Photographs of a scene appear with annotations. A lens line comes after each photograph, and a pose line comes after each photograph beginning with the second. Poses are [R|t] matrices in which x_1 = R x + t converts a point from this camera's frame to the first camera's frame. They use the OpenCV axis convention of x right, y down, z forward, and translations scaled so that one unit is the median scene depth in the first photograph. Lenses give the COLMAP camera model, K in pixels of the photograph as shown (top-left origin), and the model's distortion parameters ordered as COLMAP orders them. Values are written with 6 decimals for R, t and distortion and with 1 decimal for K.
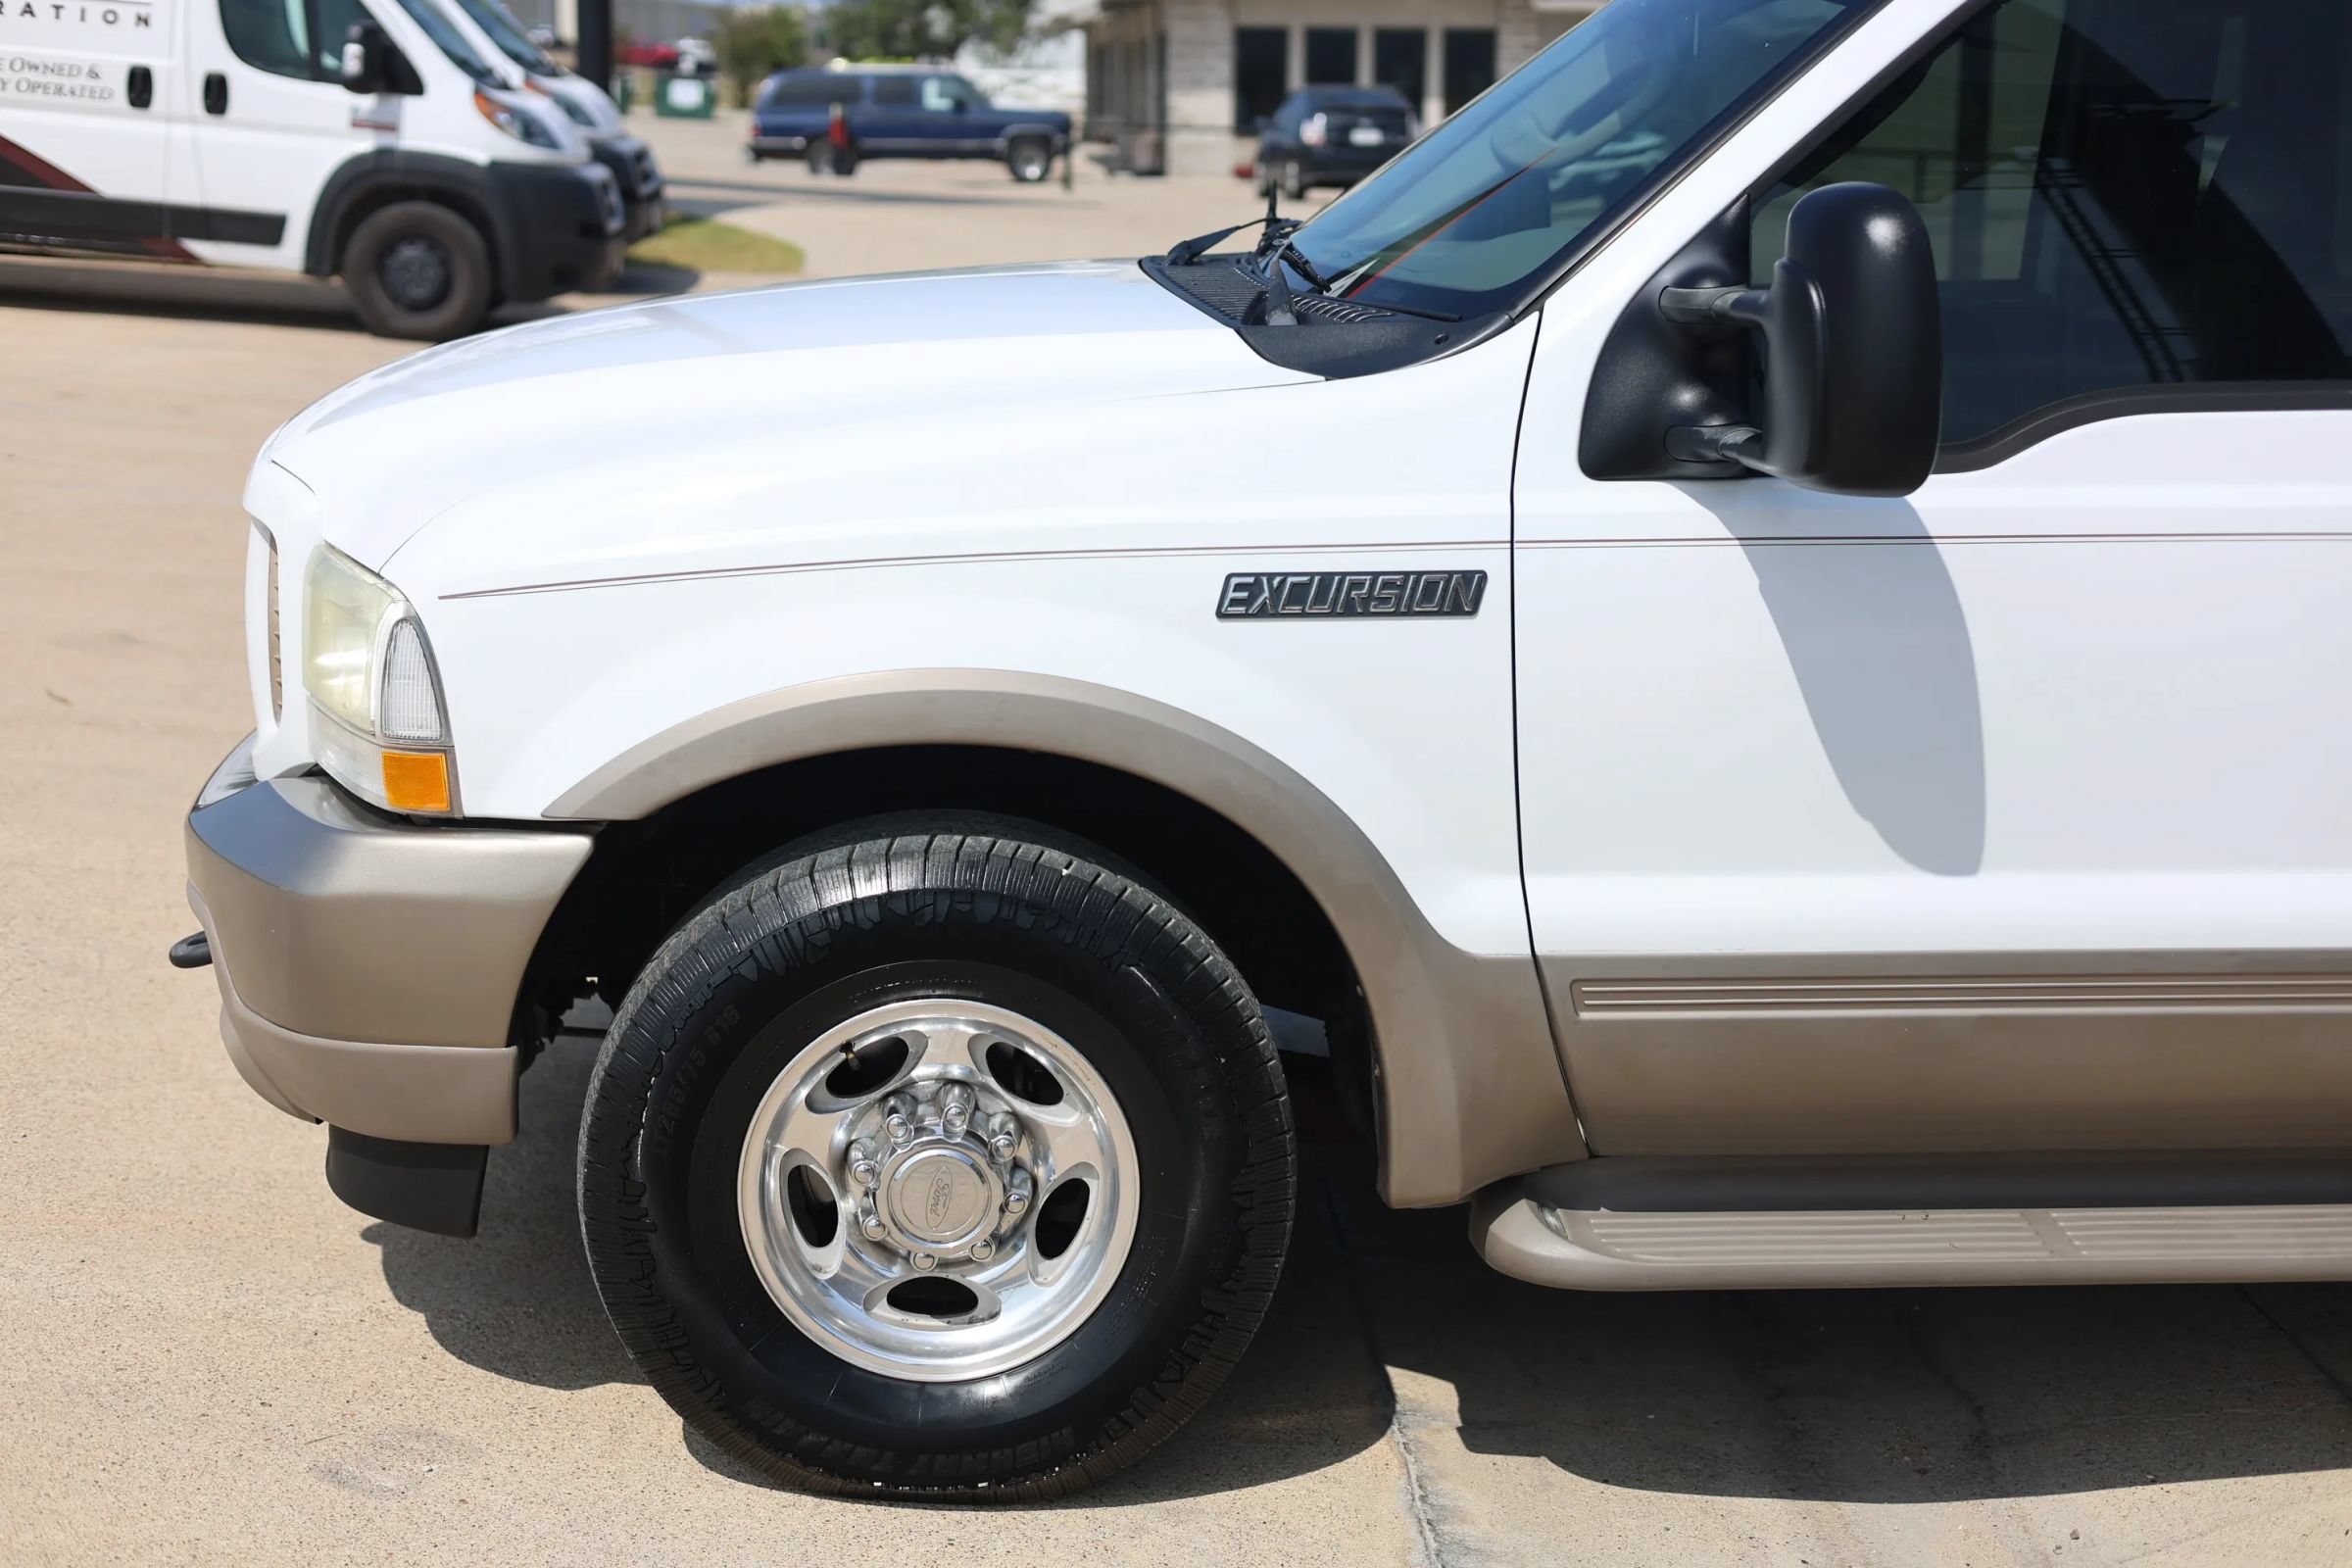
lens RADIAL K [[3305.4, 0, 1181.6], [0, 3305.4, 789.2], [0, 0, 1]] dist [0.082098, -0.335281]
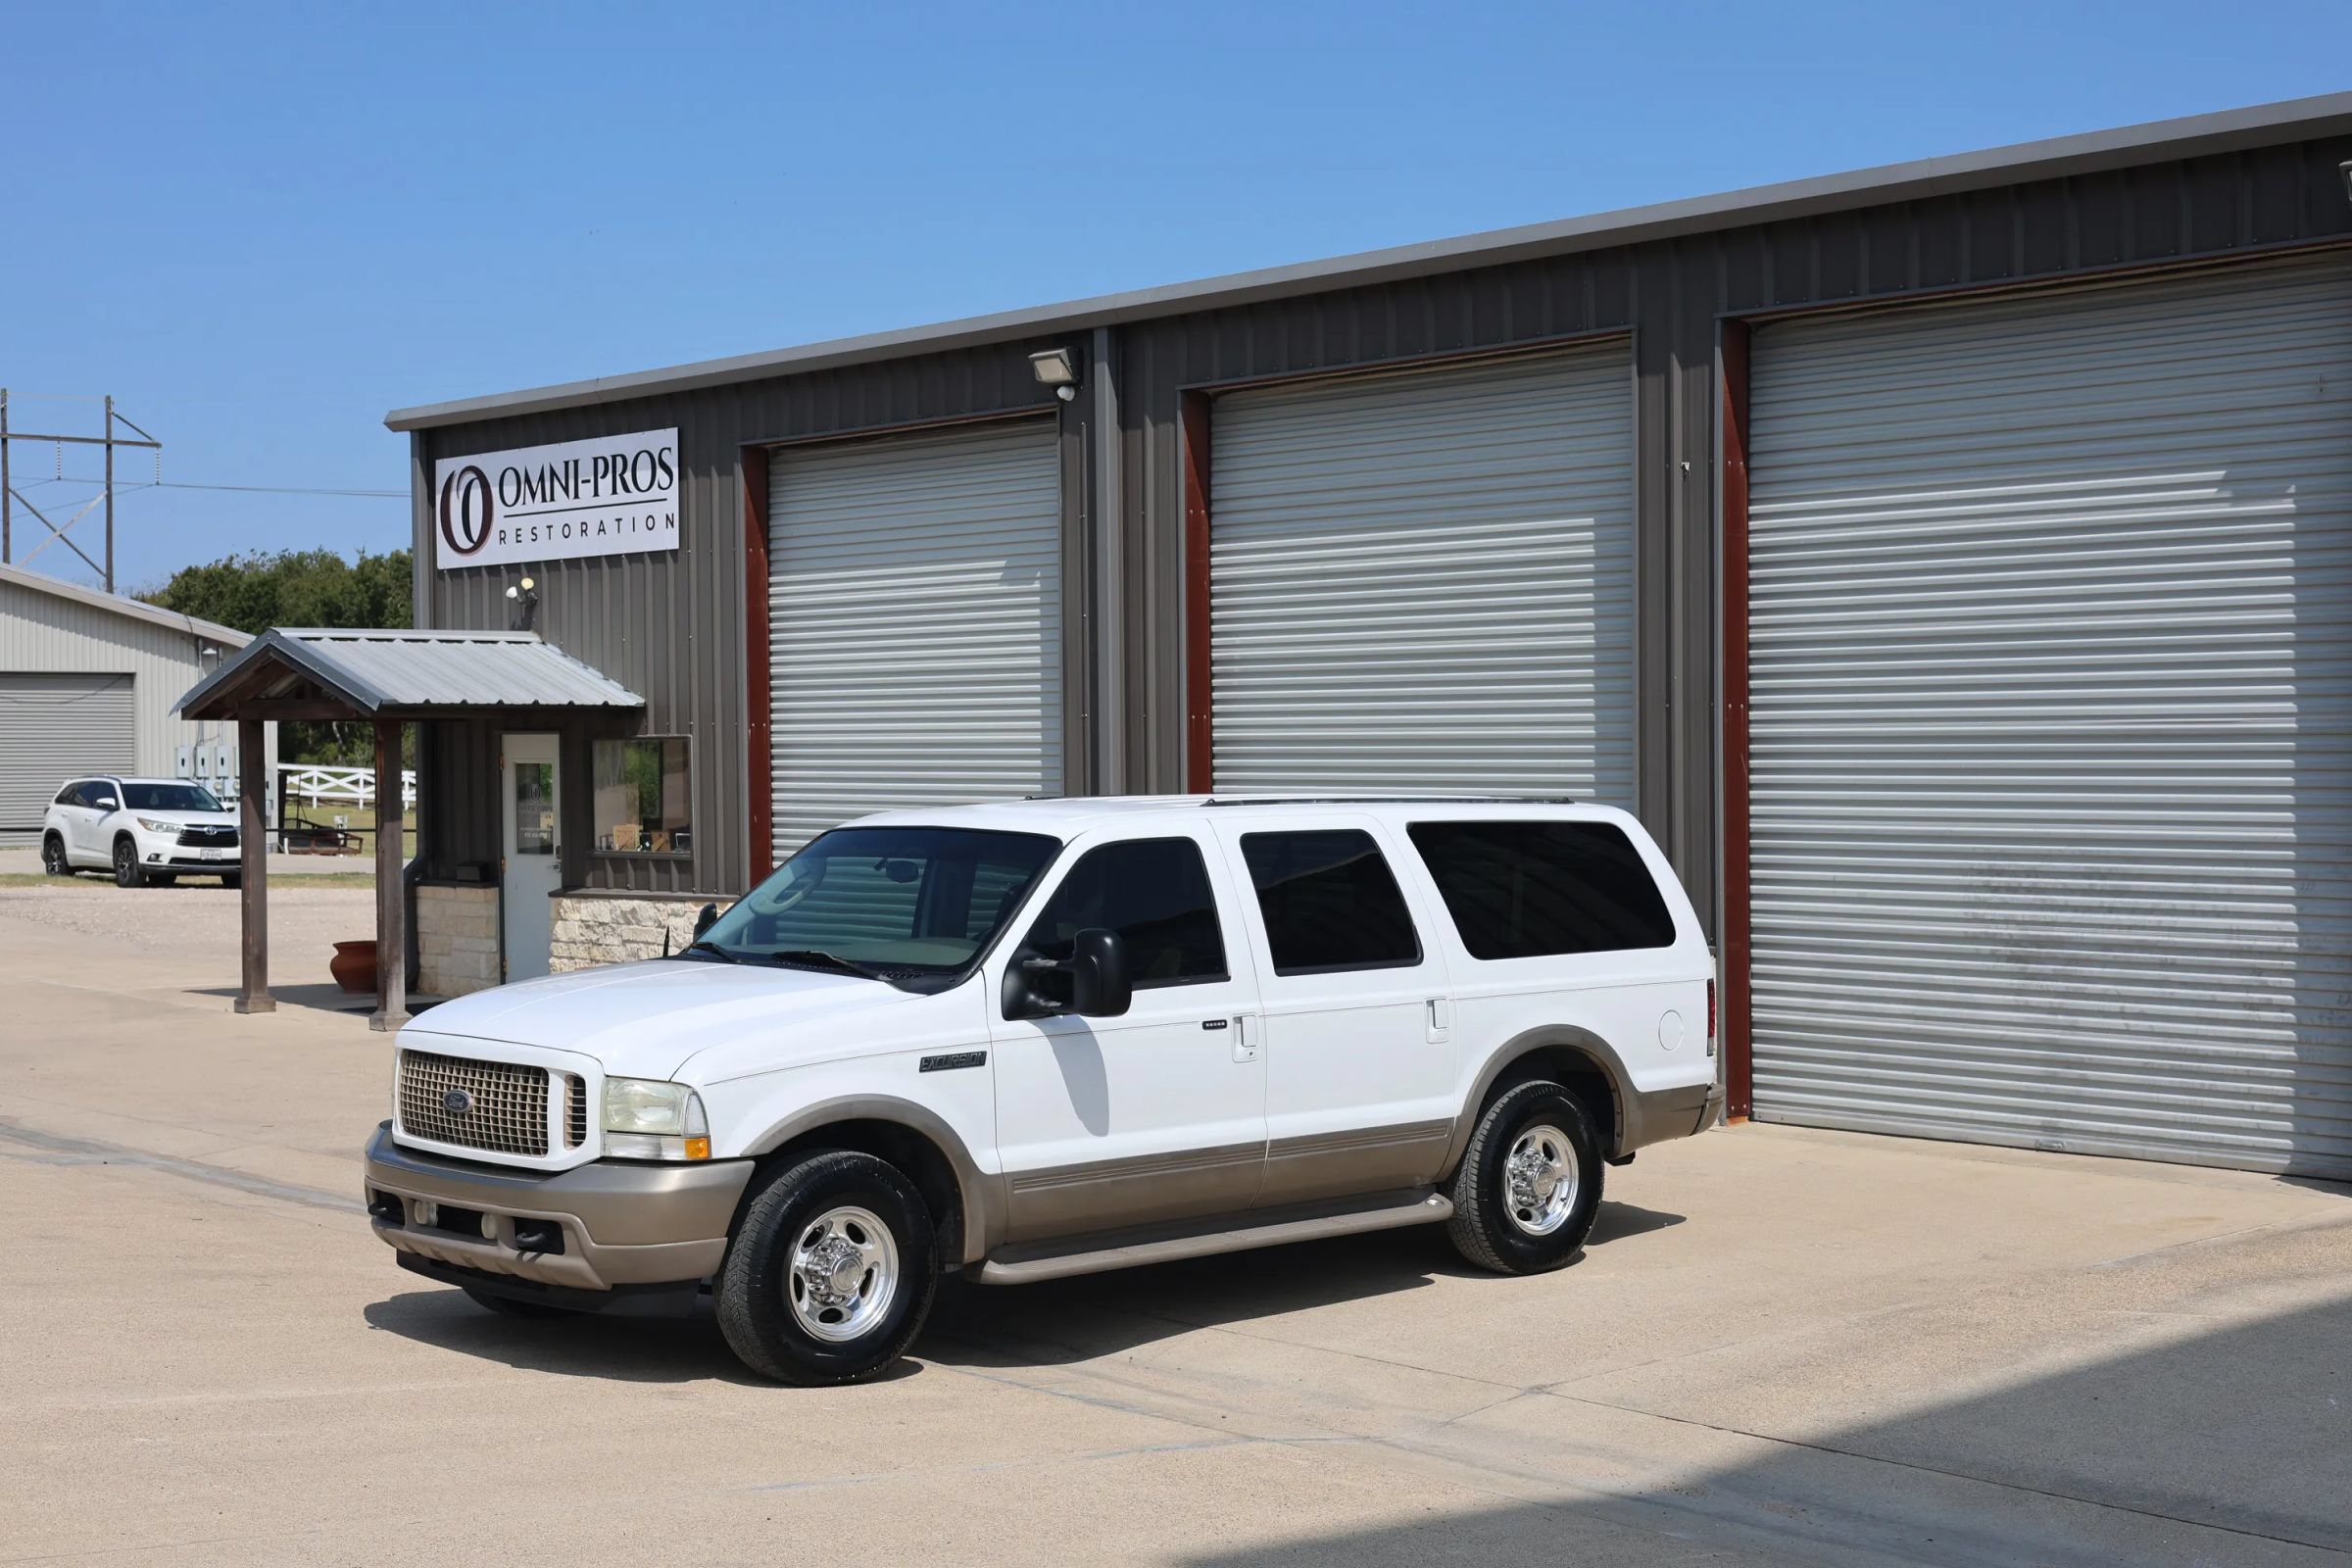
lens RADIAL K [[3305.4, 0, 1181.6], [0, 3305.4, 789.2], [0, 0, 1]] dist [0.082098, -0.335281]
pose [[0.776909, -0.021266, 0.629254, -1.691263], [0.140074, 0.980220, -0.139816, 0.152476], [-0.613833, 0.196767, 0.764520, -1.540141]]
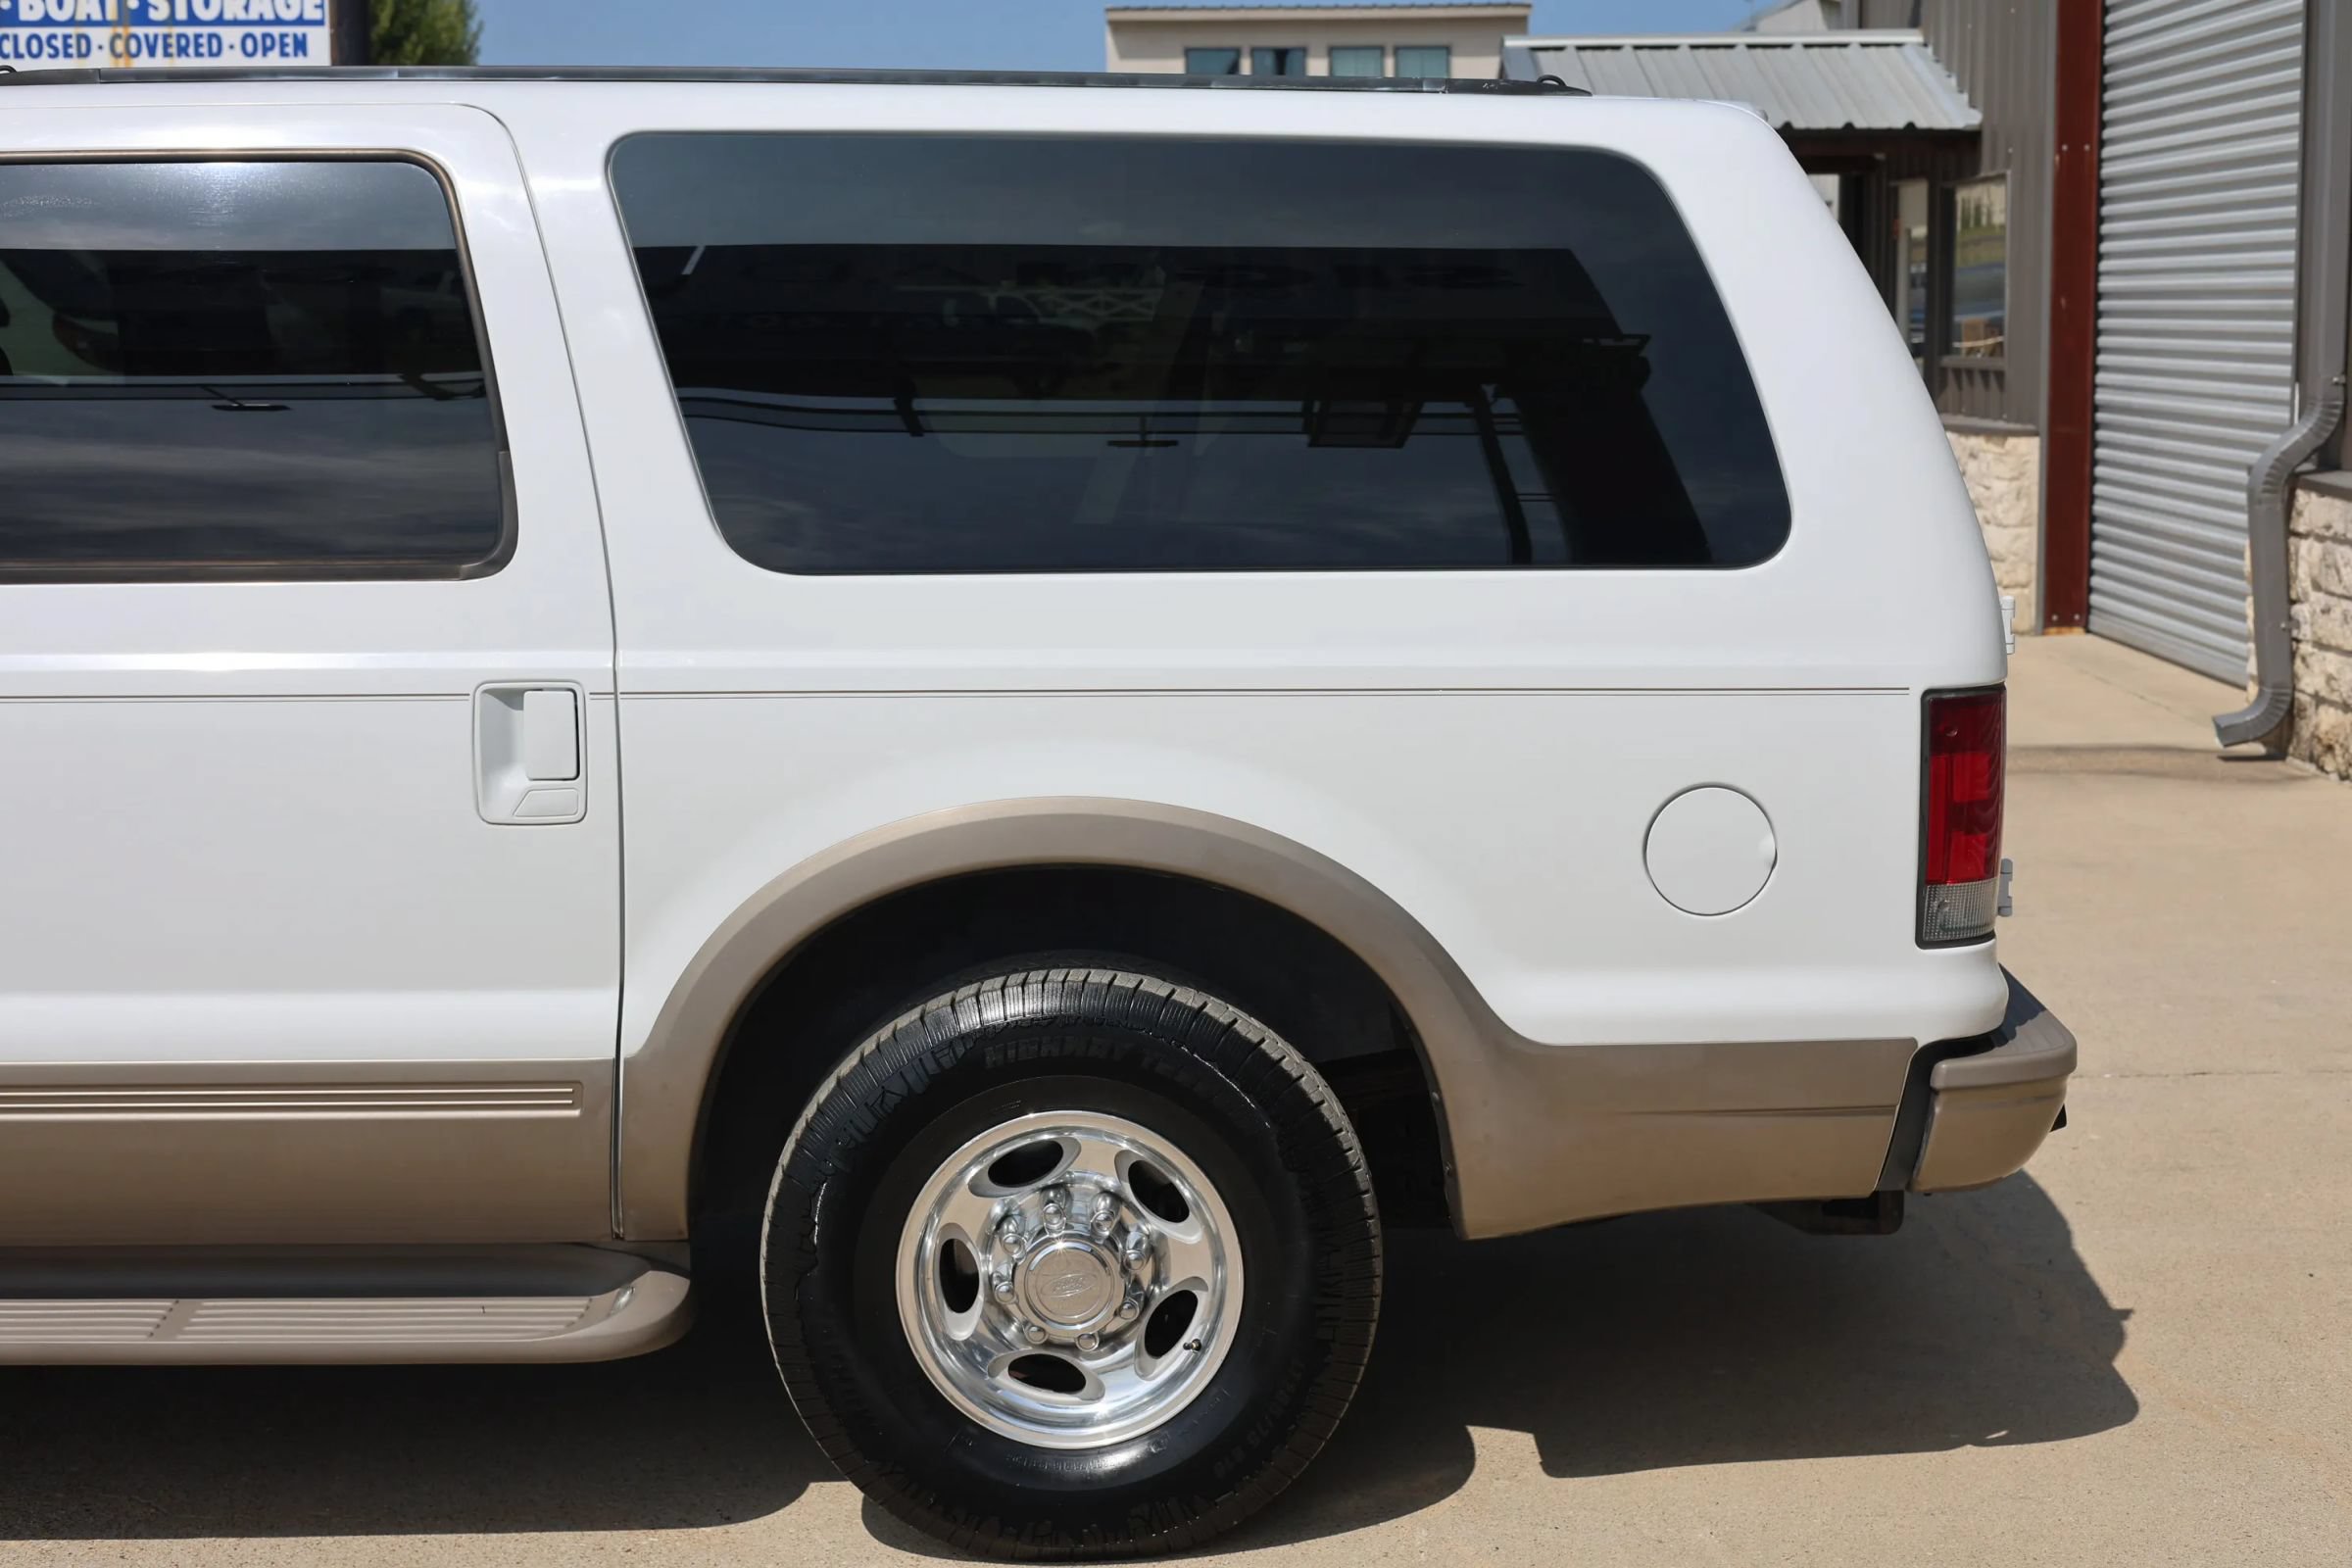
lens RADIAL K [[3305.4, 0, 1181.6], [0, 3305.4, 789.2], [0, 0, 1]] dist [0.082098, -0.335281]
pose [[0.997438, -0.003739, -0.071440, 0.991183], [-0.000681, 0.998092, -0.061747, 0.022551], [0.071535, 0.061638, 0.995532, -0.088963]]
